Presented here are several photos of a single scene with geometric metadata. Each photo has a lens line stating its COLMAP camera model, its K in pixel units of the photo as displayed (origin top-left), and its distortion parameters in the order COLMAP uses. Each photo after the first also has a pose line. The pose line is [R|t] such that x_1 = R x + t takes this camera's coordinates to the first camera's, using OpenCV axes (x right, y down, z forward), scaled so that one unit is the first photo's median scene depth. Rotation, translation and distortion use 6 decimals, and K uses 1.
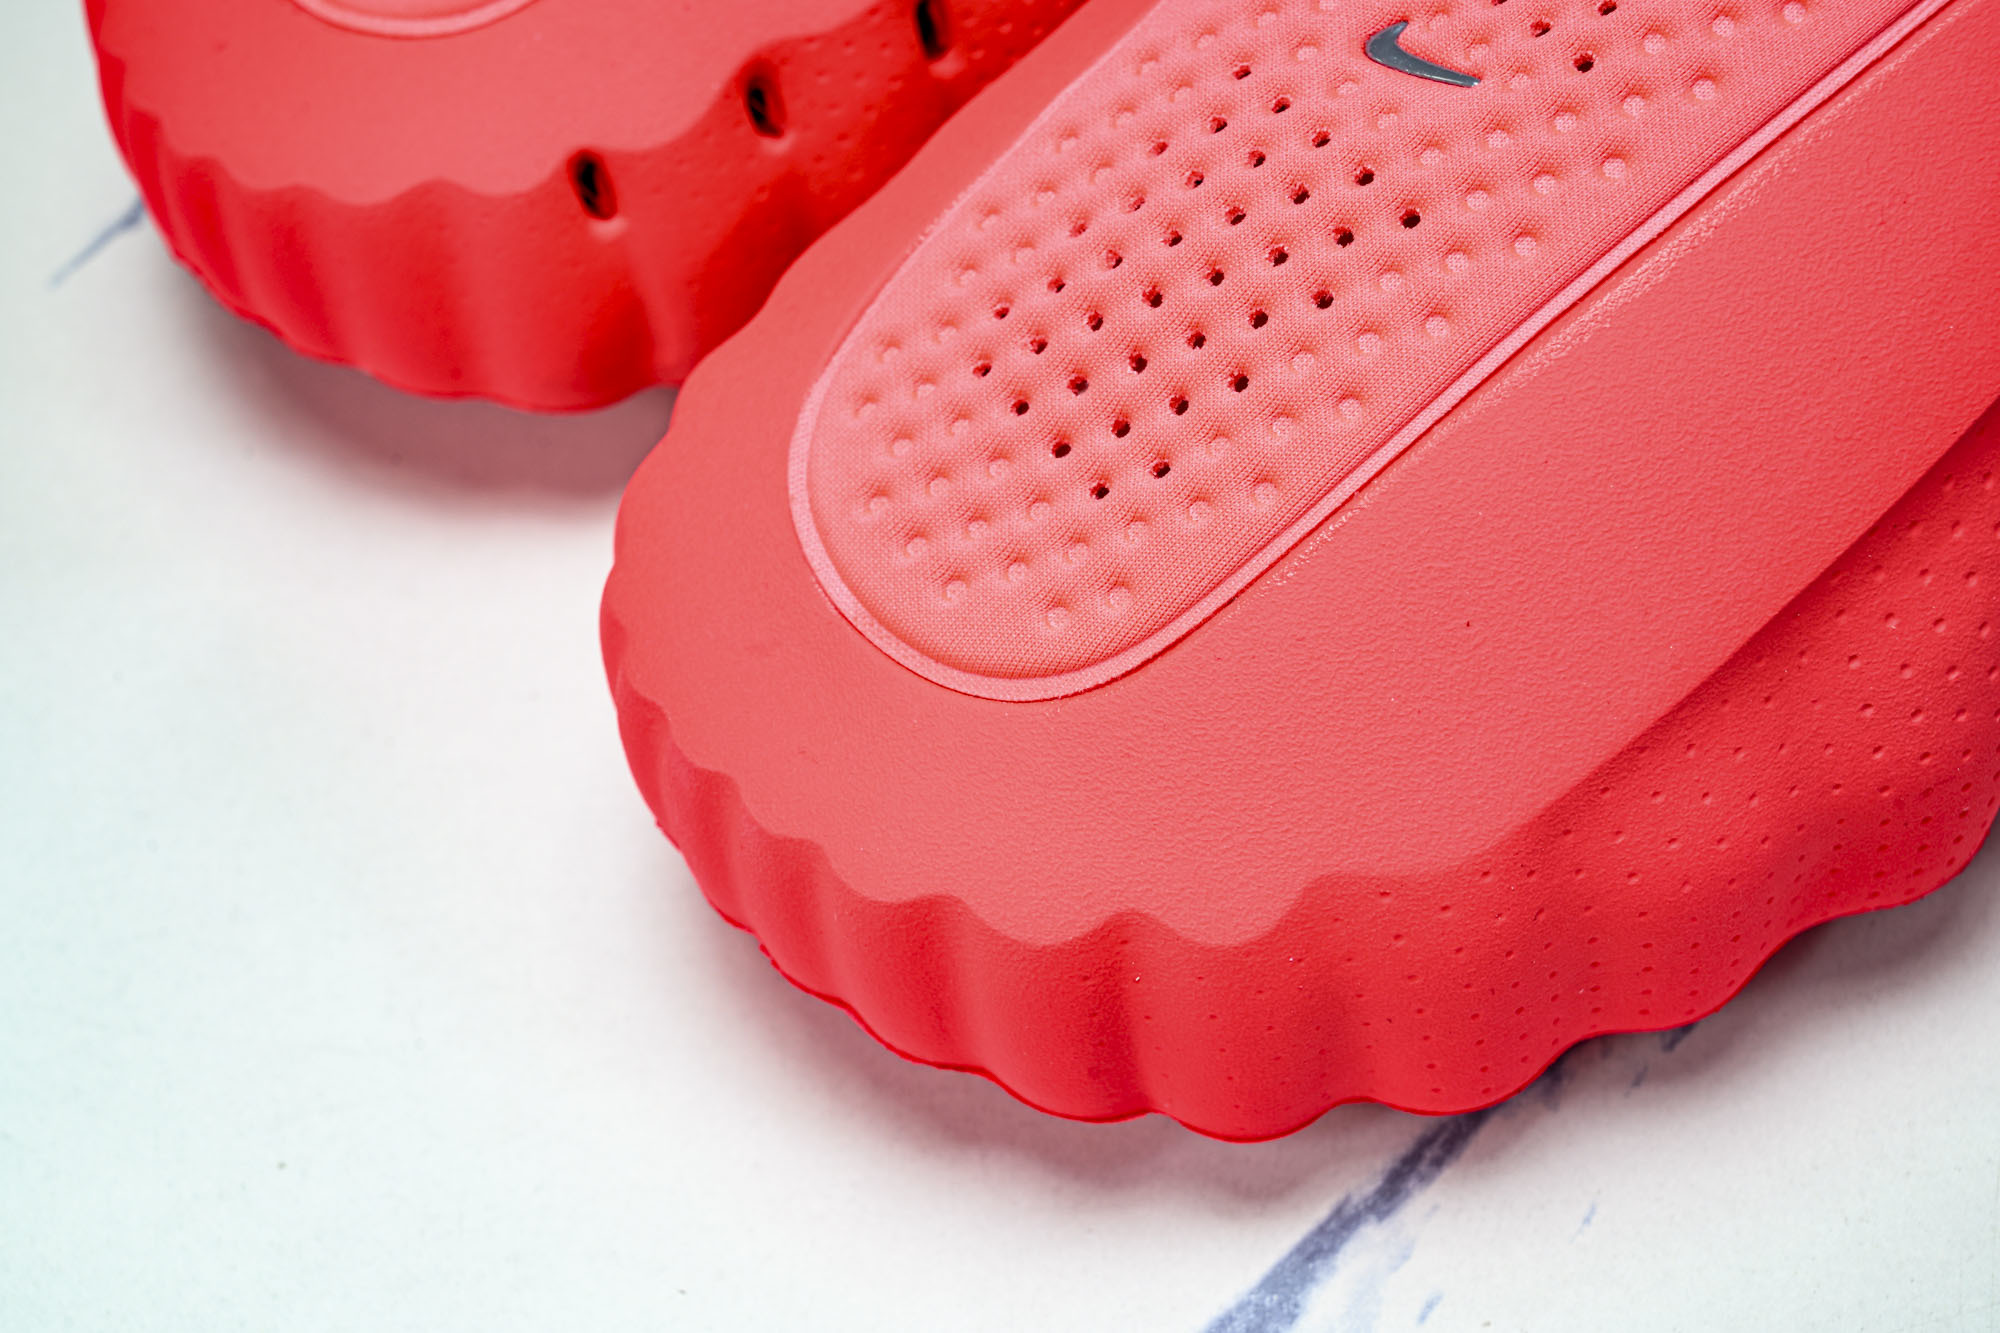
lens RADIAL K [[4077.2, 0, 1000.3], [0, 4077.2, 675.8], [0, 0, 1]] dist [0.037086, 0.000000]
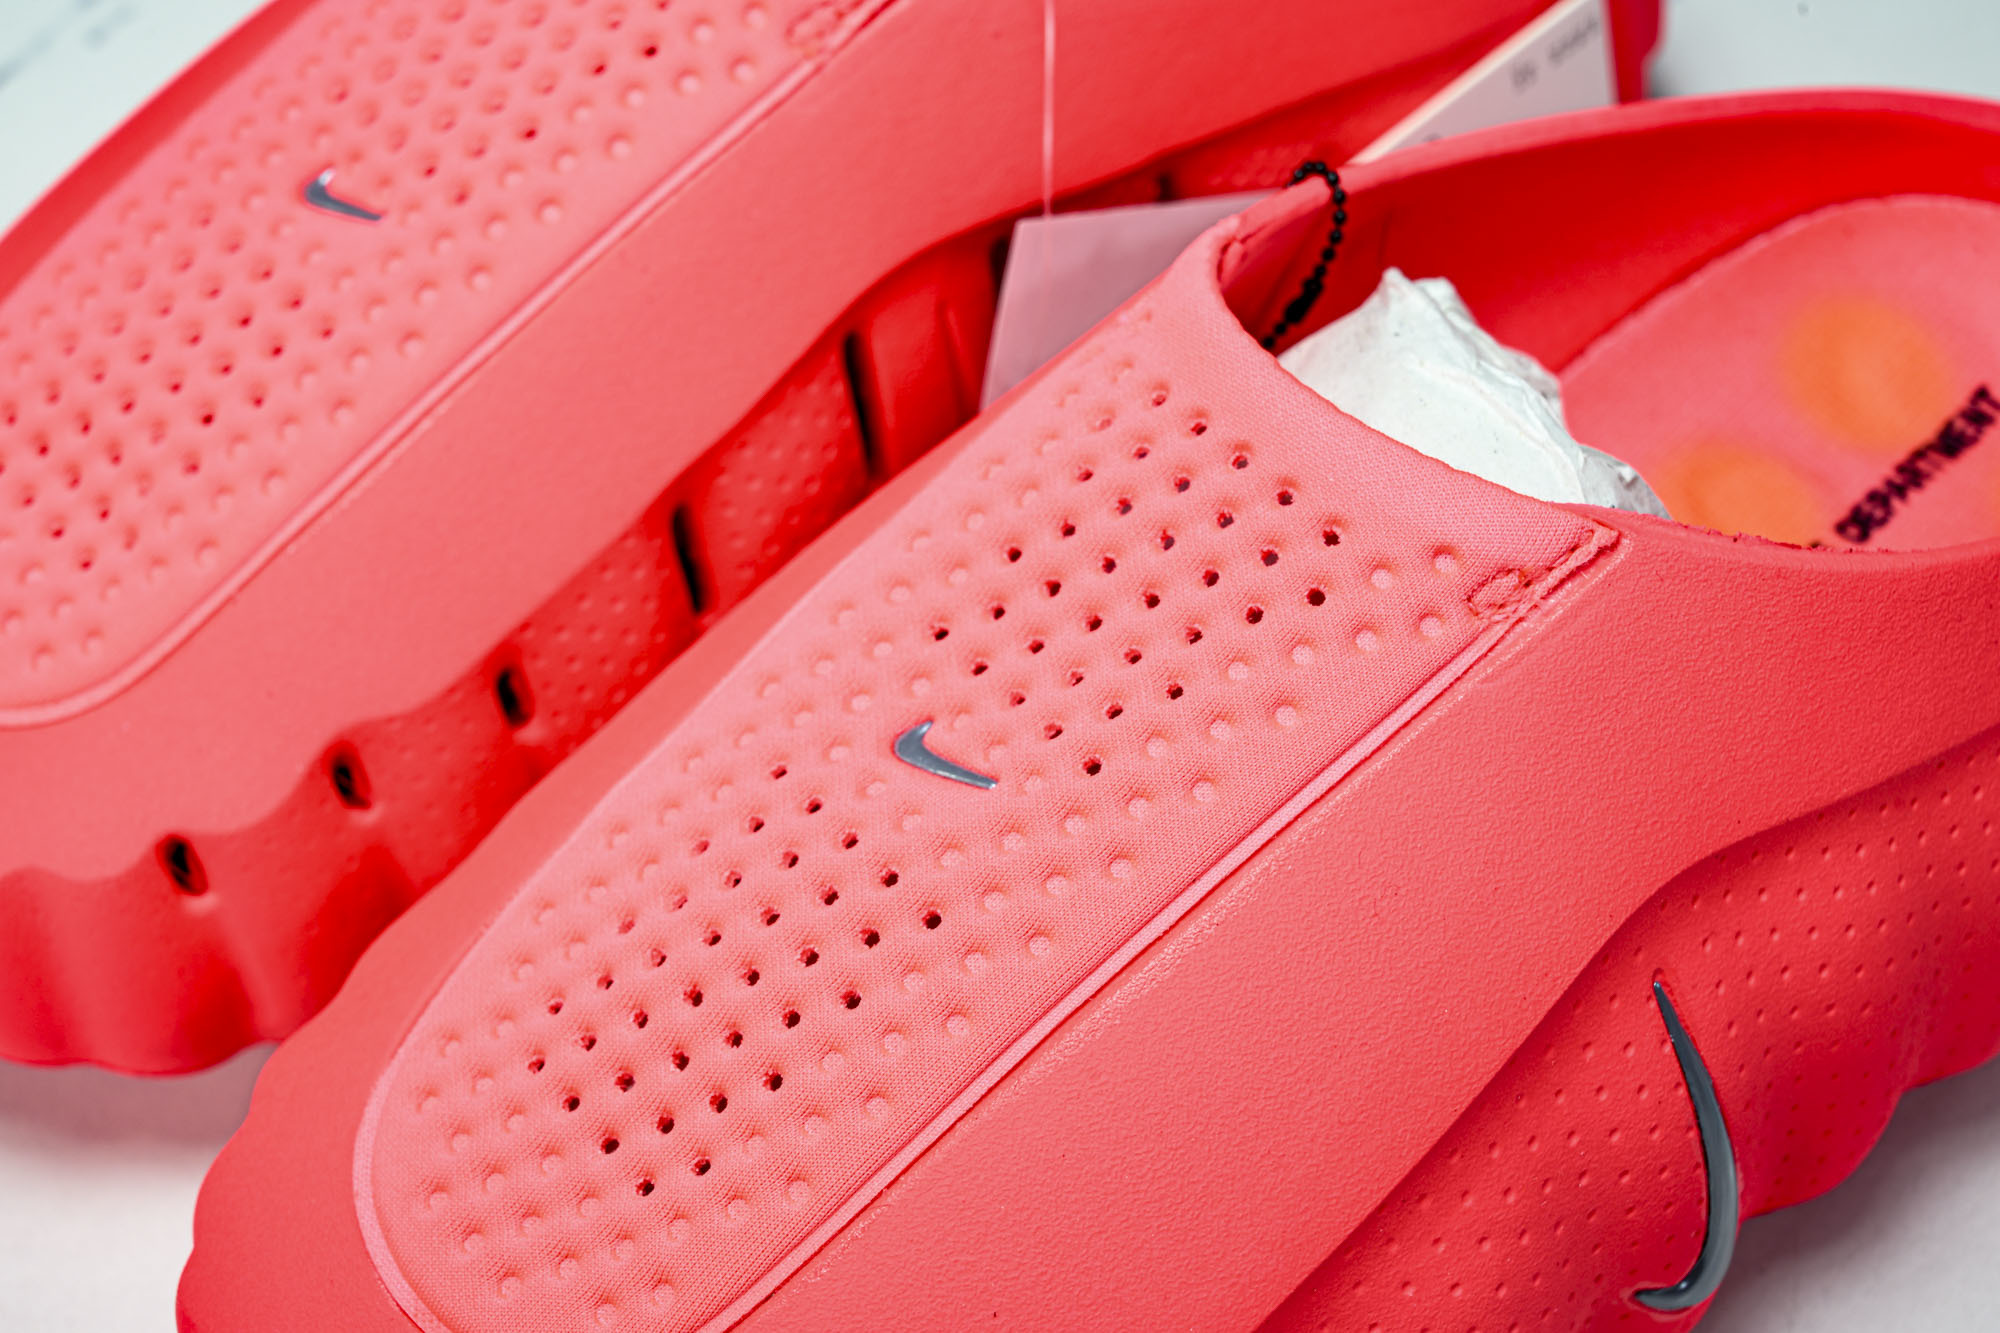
lens RADIAL K [[4077.2, 0, 994.7], [0, 4077.2, 660.5], [0, 0, 1]] dist [0.037086, 0.000000]
pose [[0.998808, -0.029780, 0.038663, 0.077285], [0.033261, 0.995134, -0.092743, -0.079836], [-0.035713, 0.093918, 0.994939, -0.047224]]
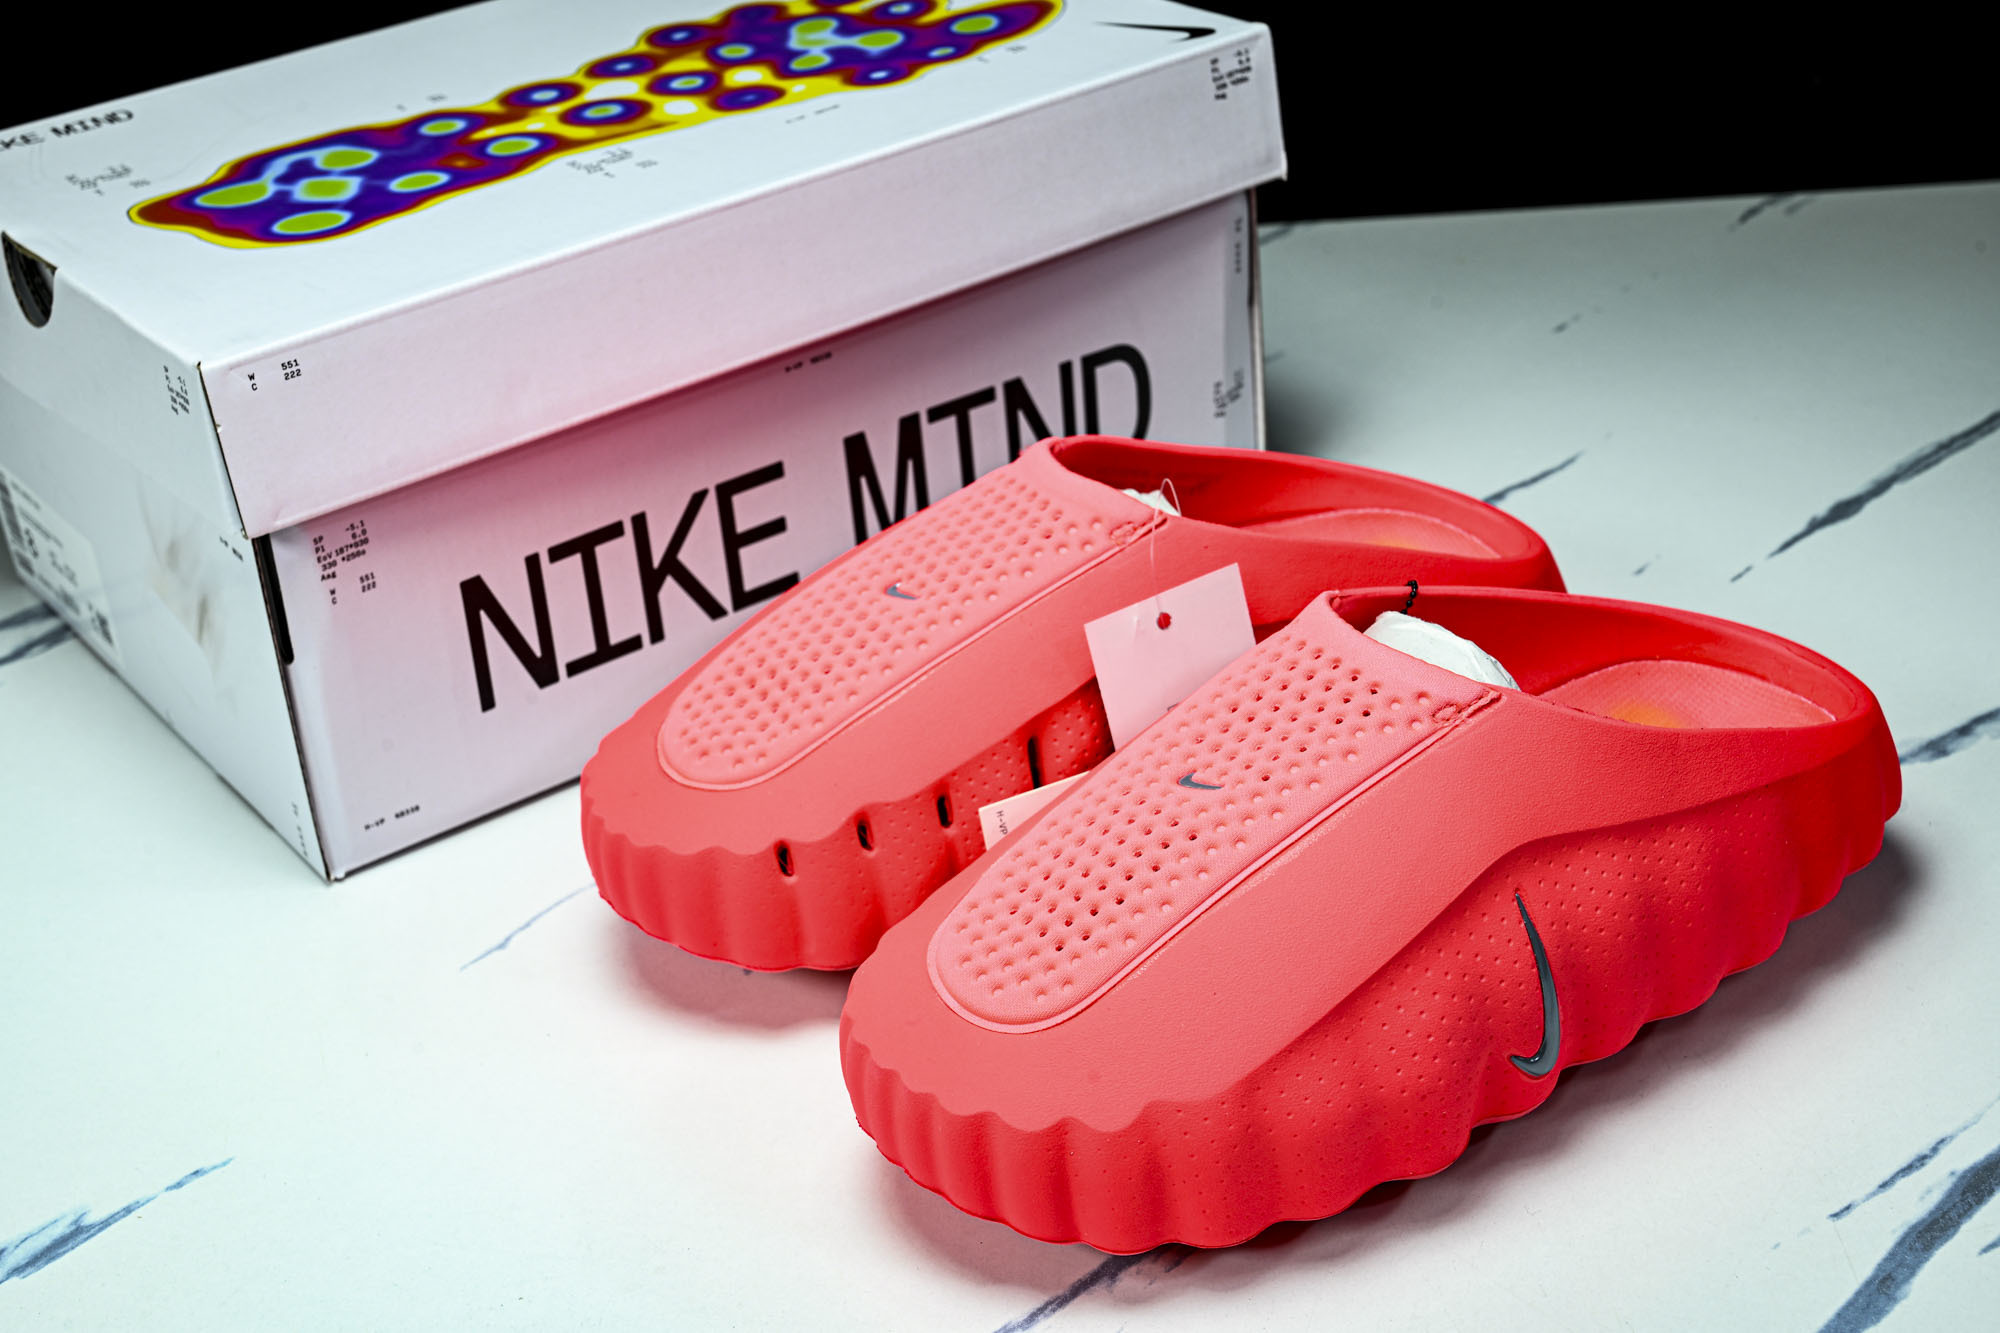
lens RADIAL K [[3050.4, 0, 994.5], [0, 3050.4, 674.2], [0, 0, 1]] dist [-0.016884, 0.000000]
pose [[0.999218, 0.018591, -0.034902, 0.044862], [-0.030669, 0.921495, -0.387176, 0.487724], [0.024964, 0.387944, 0.921345, -0.672304]]
